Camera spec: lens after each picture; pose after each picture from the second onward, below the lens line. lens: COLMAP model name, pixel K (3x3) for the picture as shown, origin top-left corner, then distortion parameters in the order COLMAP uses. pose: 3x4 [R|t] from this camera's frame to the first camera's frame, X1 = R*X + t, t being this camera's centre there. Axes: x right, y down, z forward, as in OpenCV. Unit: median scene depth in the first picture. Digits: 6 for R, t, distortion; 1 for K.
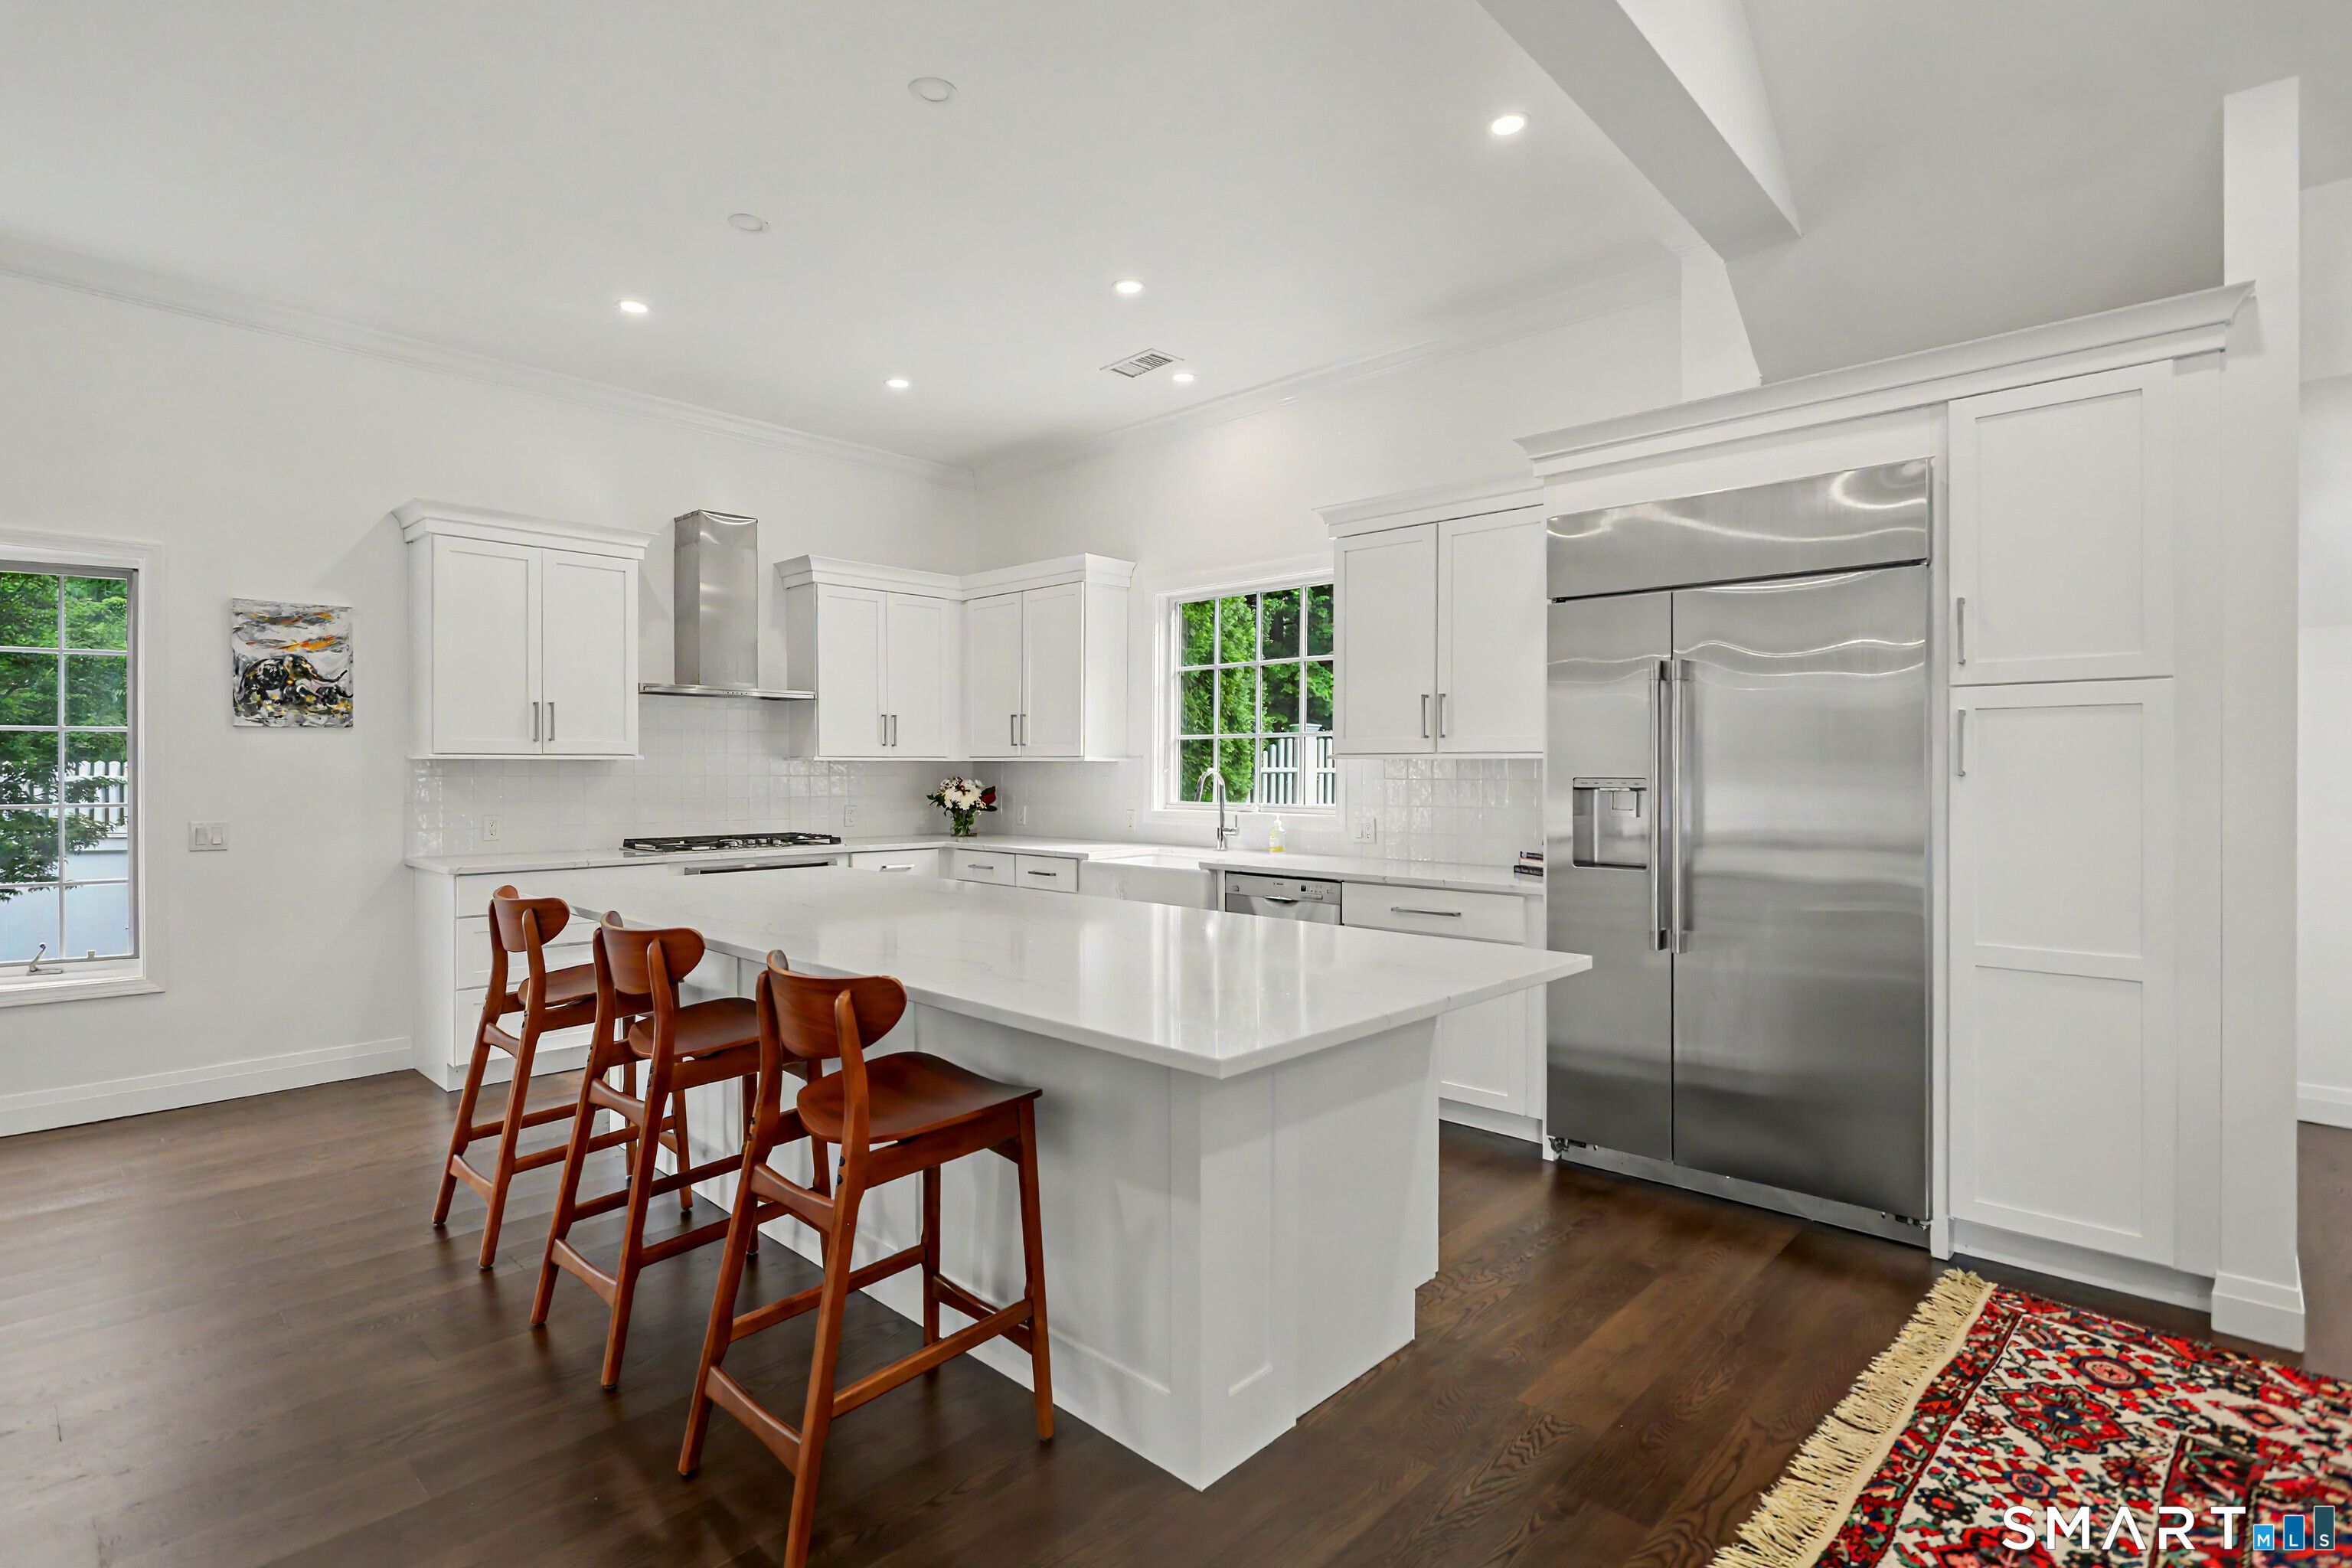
lens RADIAL K [[1149.2, 0, 1163.9], [0, 1149.2, 773.9], [0, 0, 1]] dist [-0.002003, -0.000094]
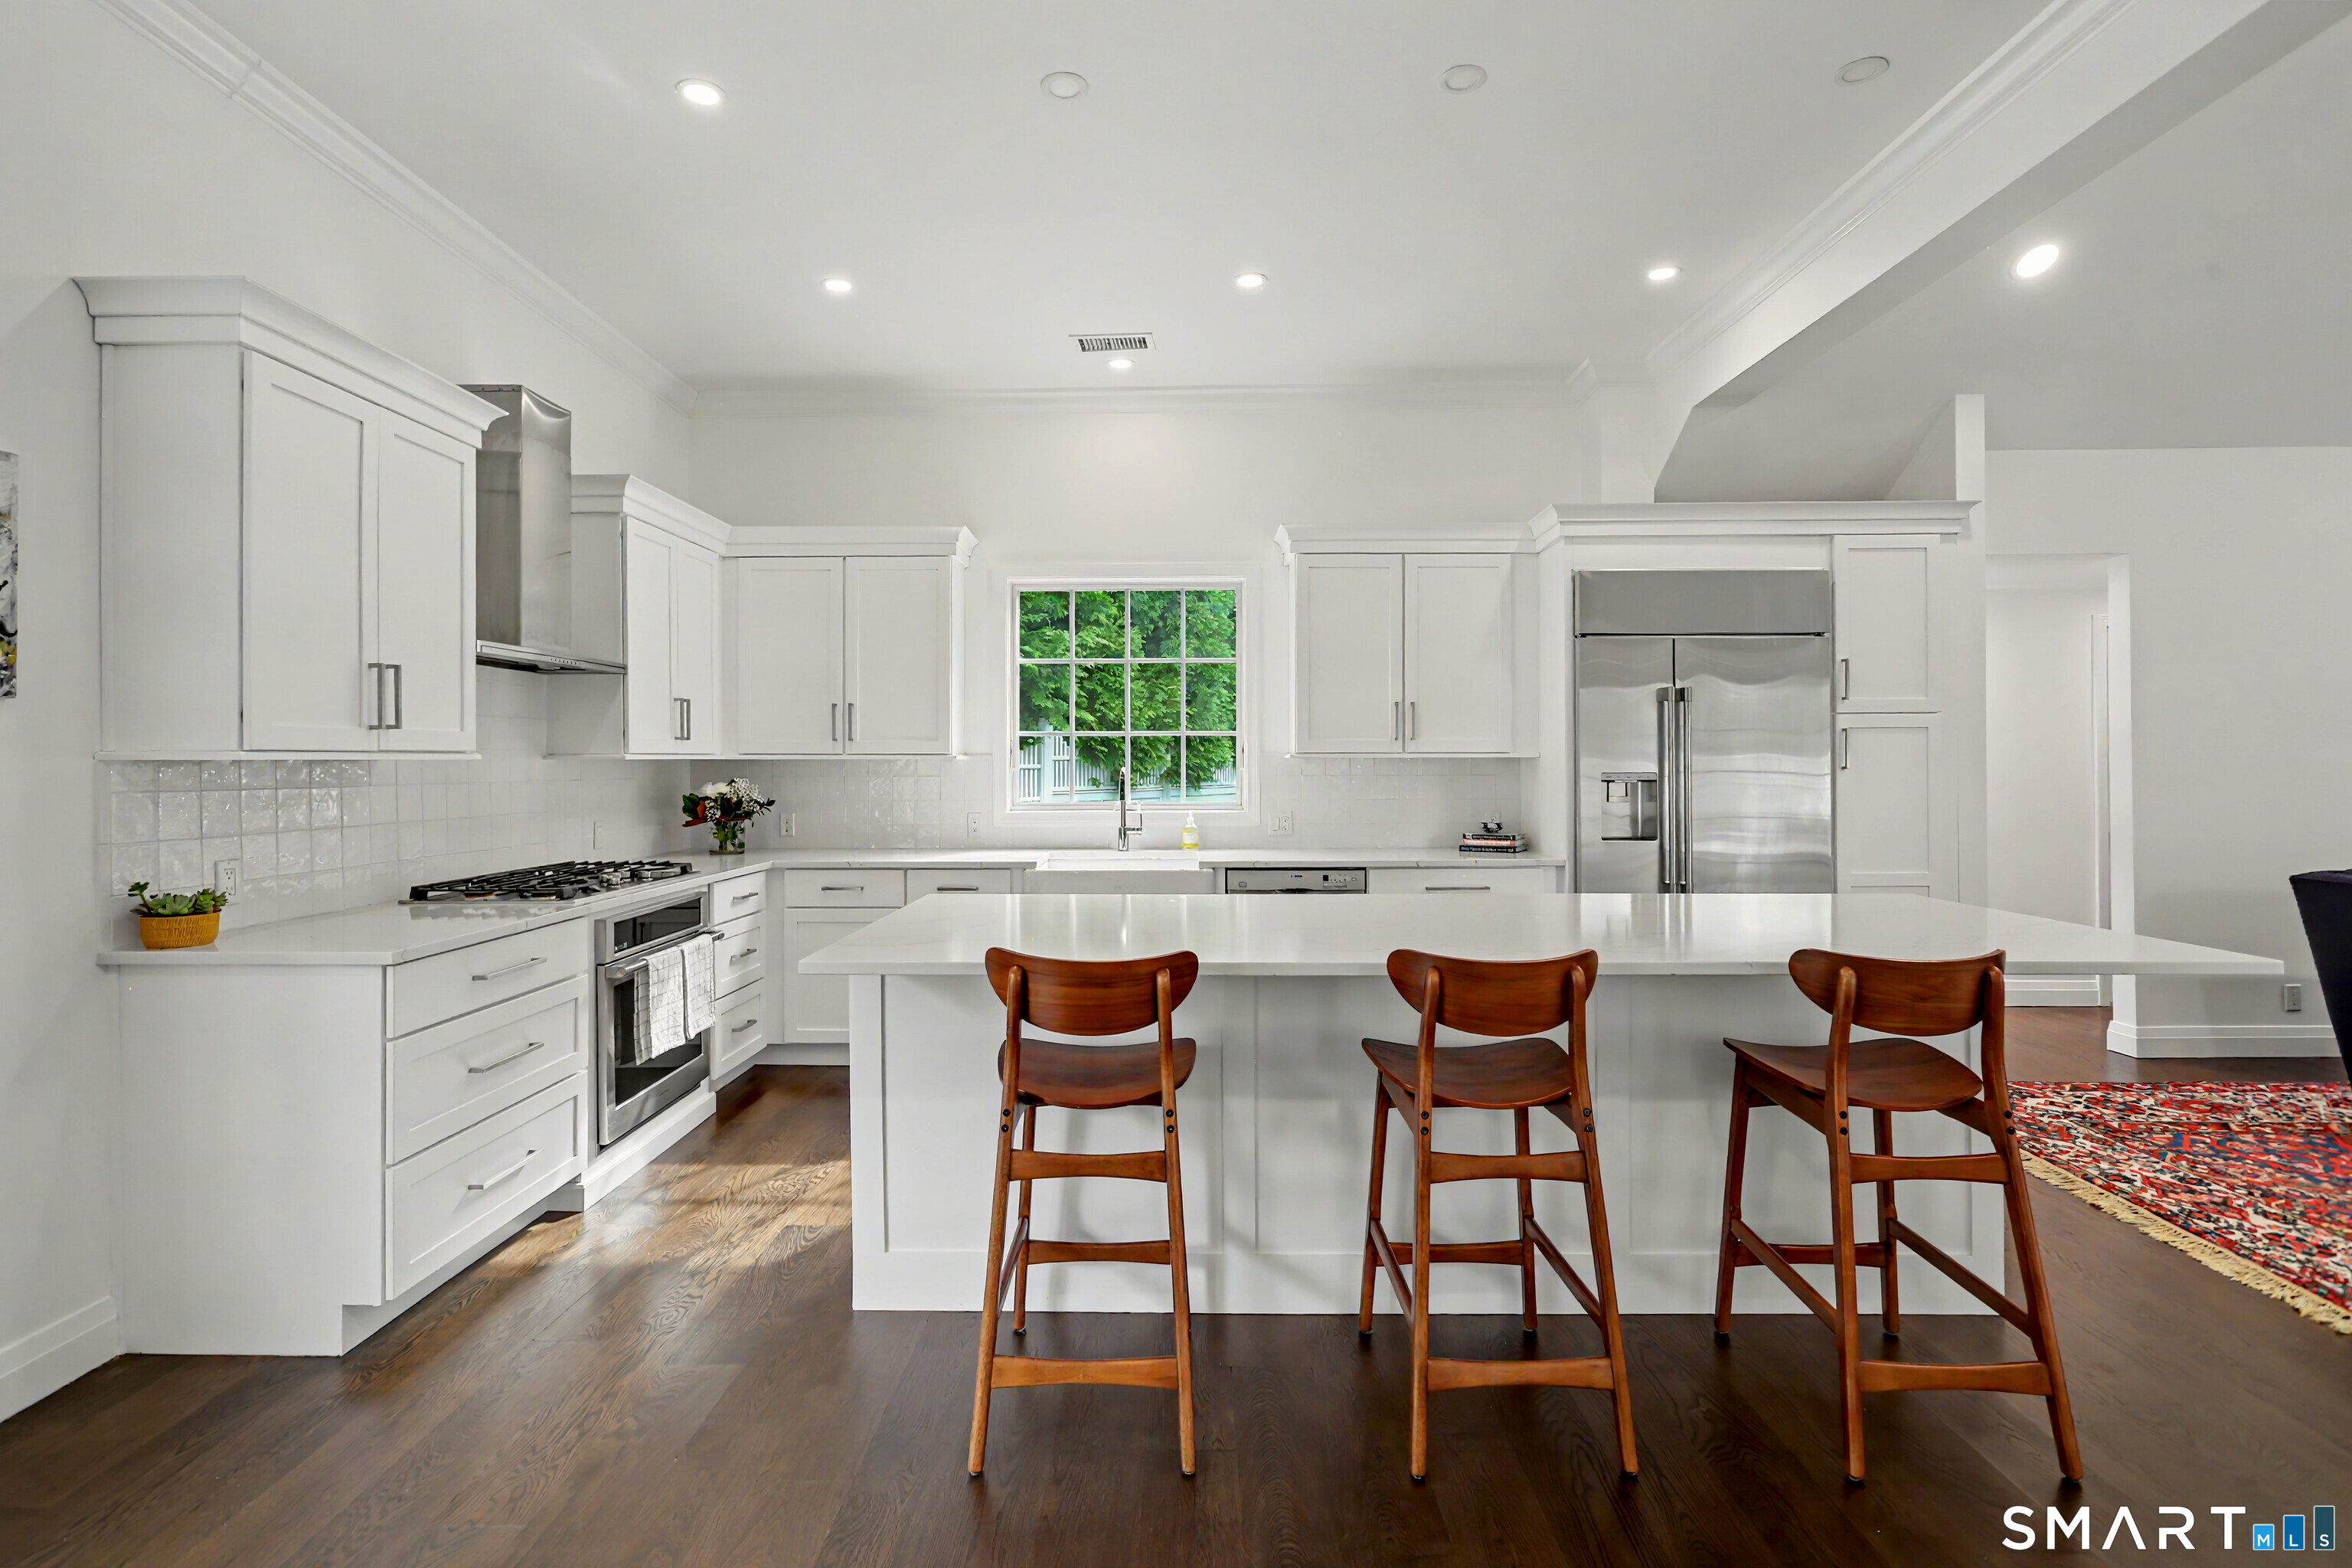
lens RADIAL K [[1125.5, 0, 1167.5], [0, 1125.5, 758.0], [0, 0, 1]] dist [-0.015876, 0.001537]
pose [[0.730436, -0.002491, 0.682977, -0.669976], [0.007622, 0.999961, -0.004505, -0.008741], [-0.682939, 0.008497, 0.730426, 0.313565]]
